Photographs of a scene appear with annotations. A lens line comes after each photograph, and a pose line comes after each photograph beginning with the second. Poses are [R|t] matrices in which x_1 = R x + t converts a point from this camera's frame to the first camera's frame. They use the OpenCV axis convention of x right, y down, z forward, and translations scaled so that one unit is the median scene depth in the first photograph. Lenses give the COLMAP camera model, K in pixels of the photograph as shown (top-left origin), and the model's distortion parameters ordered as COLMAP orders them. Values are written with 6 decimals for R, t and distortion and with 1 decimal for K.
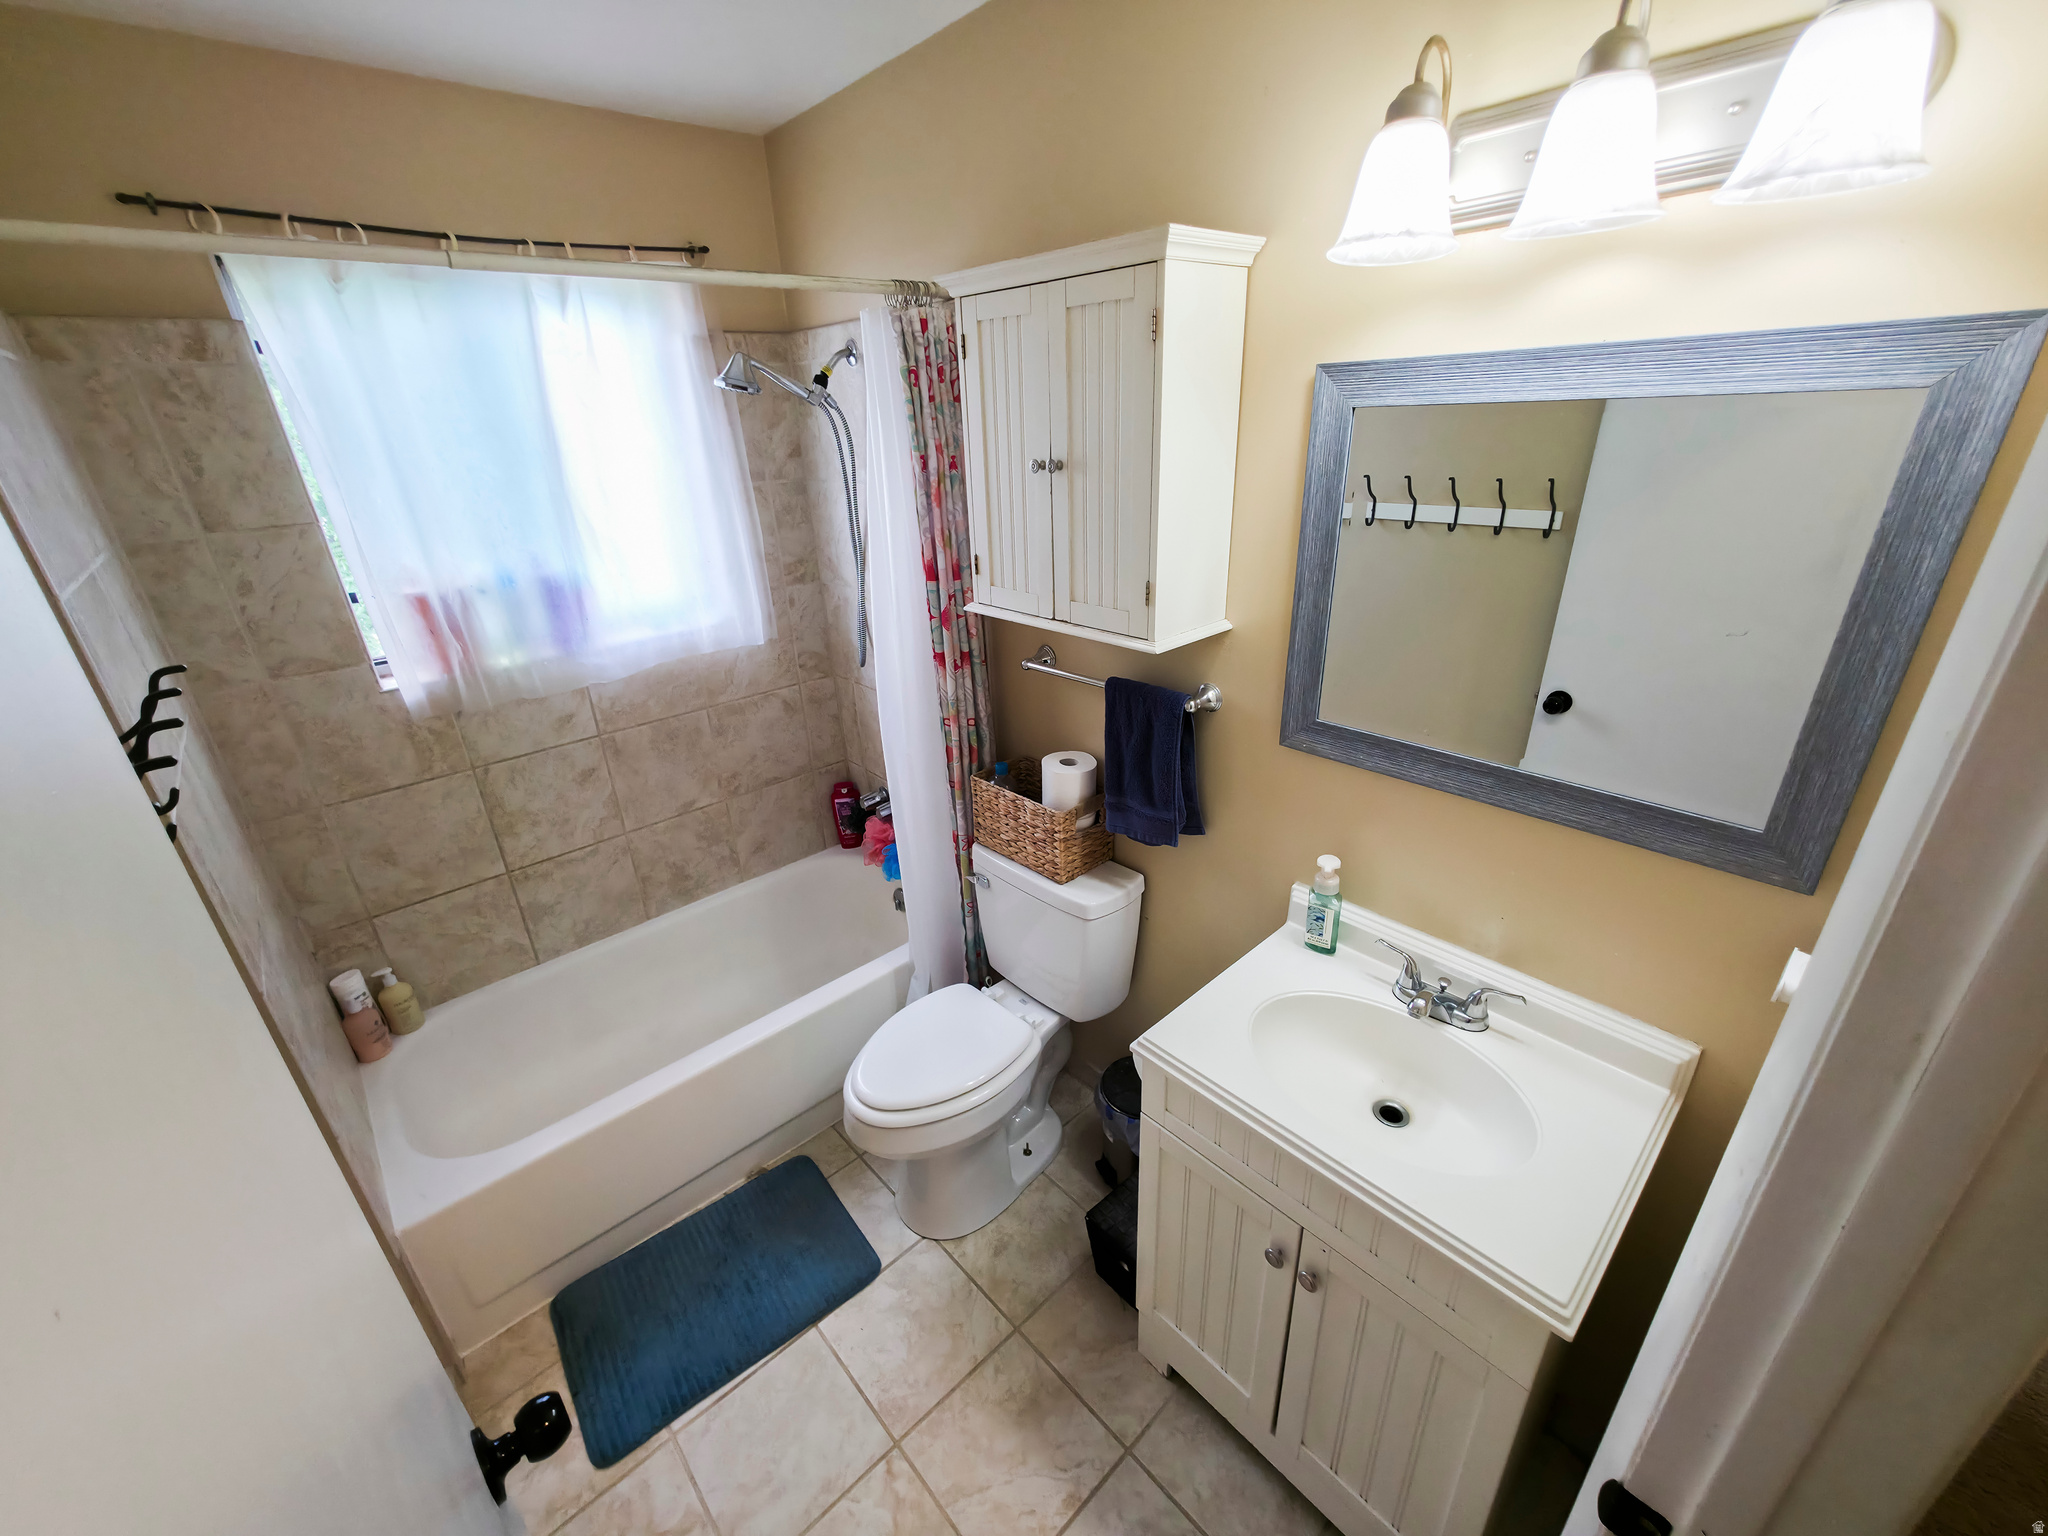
lens RADIAL K [[820.0, 0, 1016.5], [0, 820.0, 776.2], [0, 0, 1]] dist [0.002466, -0.000204]
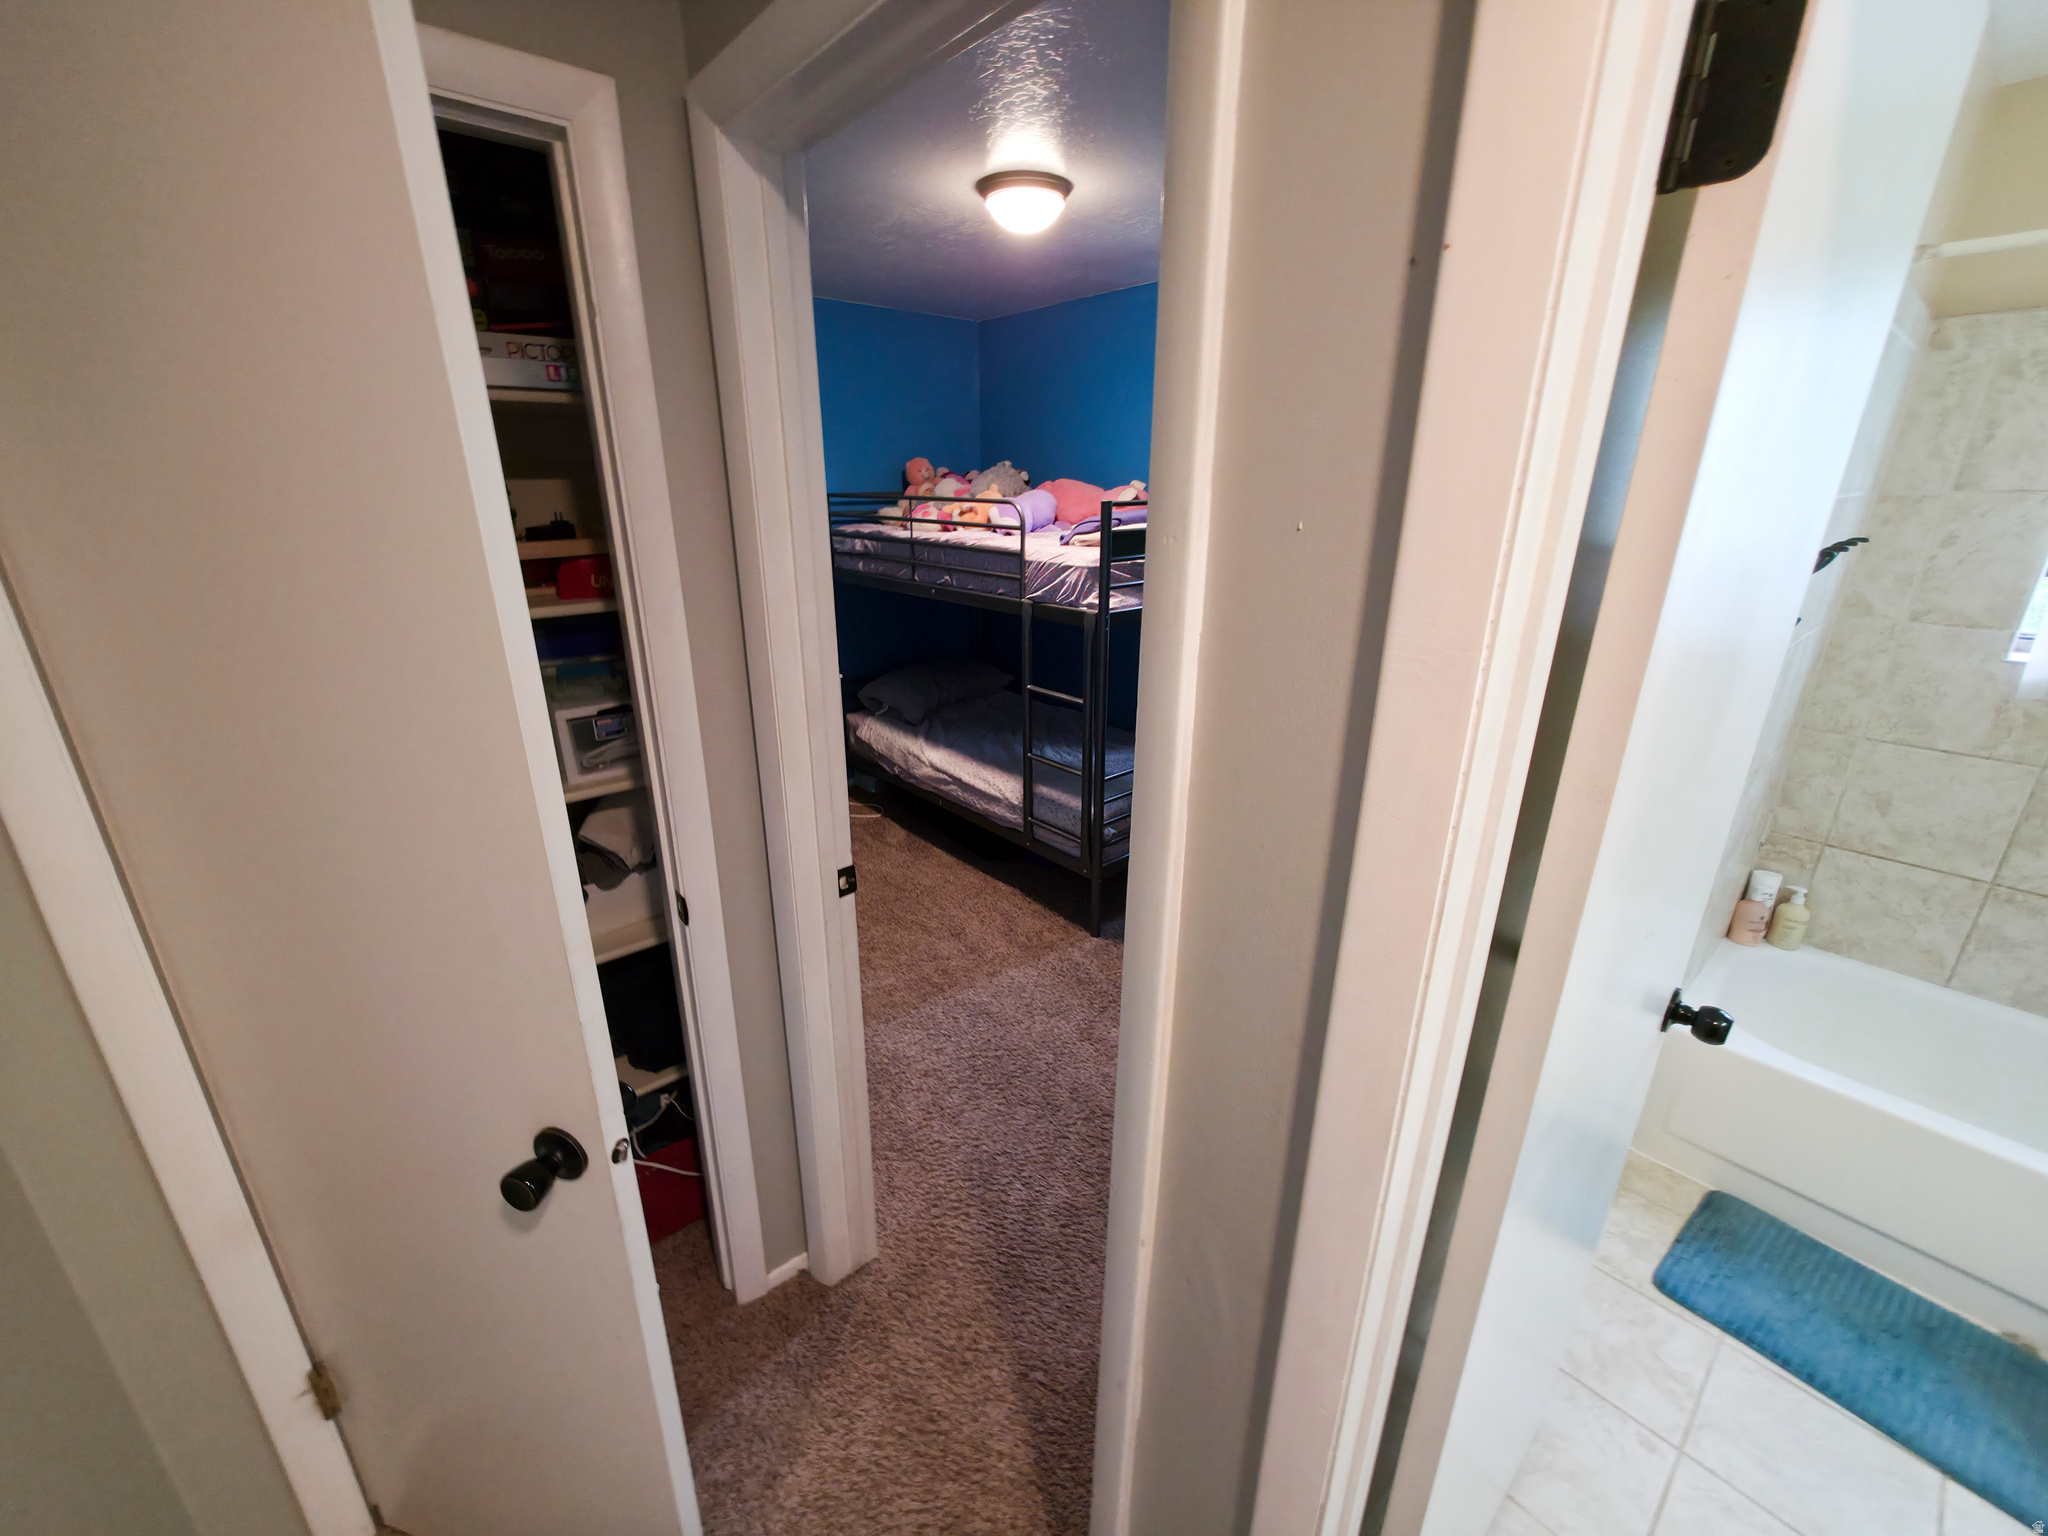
lens RADIAL K [[820.0, 0, 1020.6], [0, 820.0, 766.4], [0, 0, 1]] dist [0.002466, -0.000204]
pose [[-0.023343, 0.374420, -0.926965, 0.227719], [-0.401217, 0.845763, 0.351724, 0.128533], [0.915685, 0.380125, 0.130481, -0.179893]]
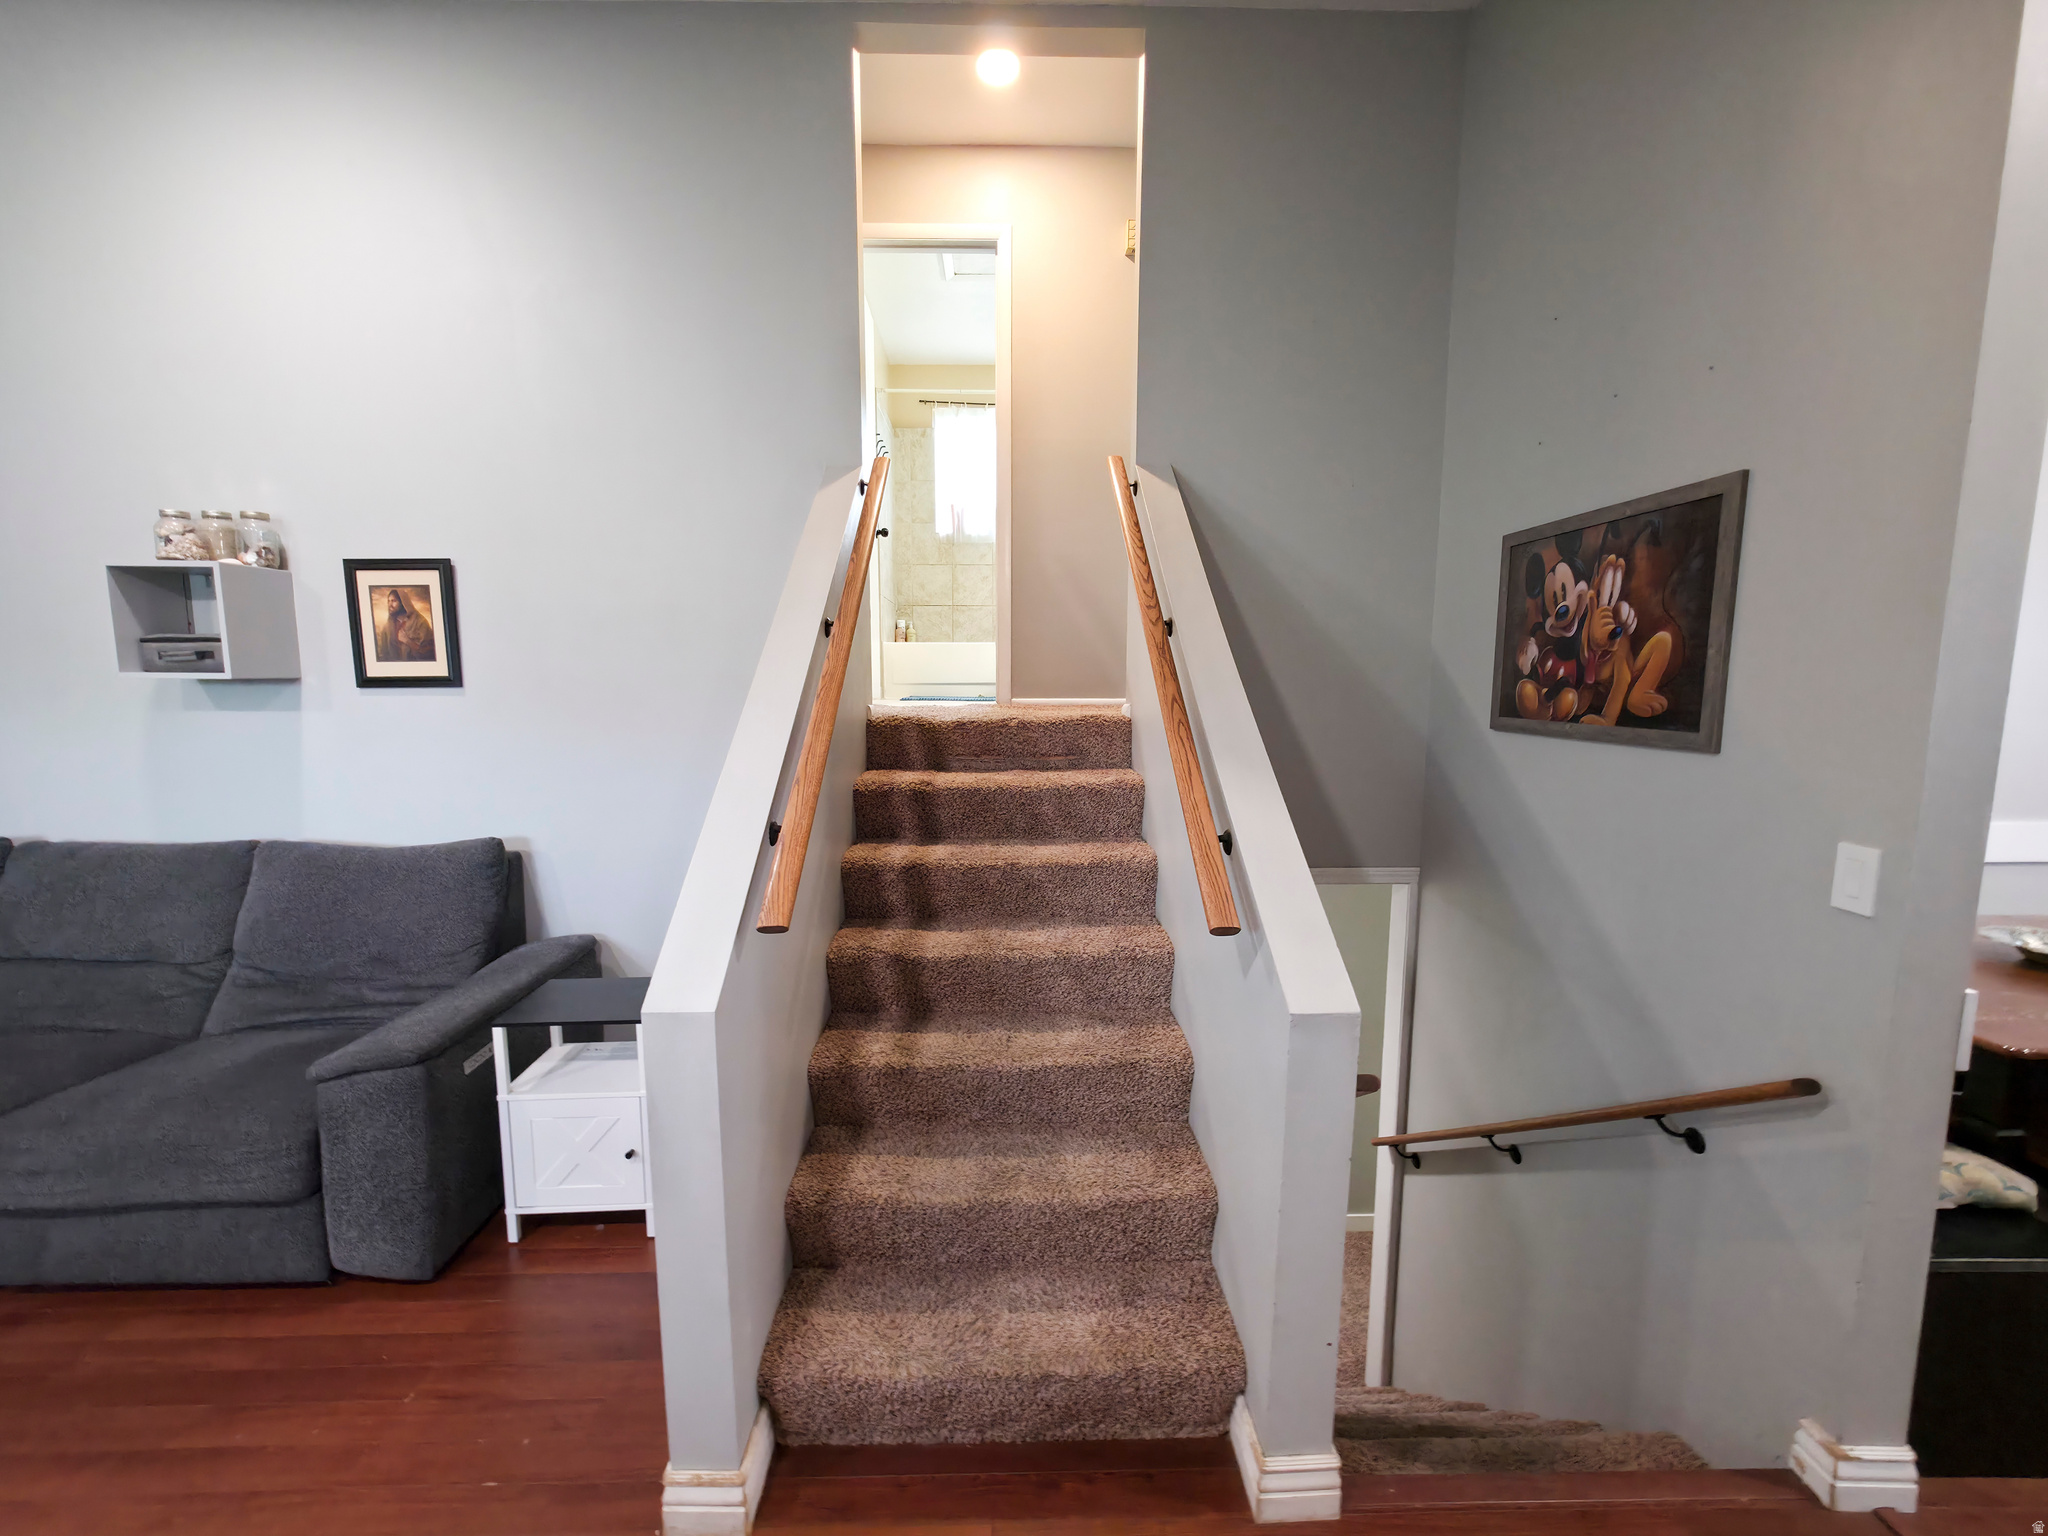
lens RADIAL K [[820.0, 0, 1031.1], [0, 820.0, 762.8], [0, 0, 1]] dist [0.002466, -0.000204]
pose [[0.752748, 0.124969, -0.646338, 1.620706], [-0.297965, 0.940166, -0.165241, 1.106117], [0.587015, 0.316971, 0.744945, -0.854113]]
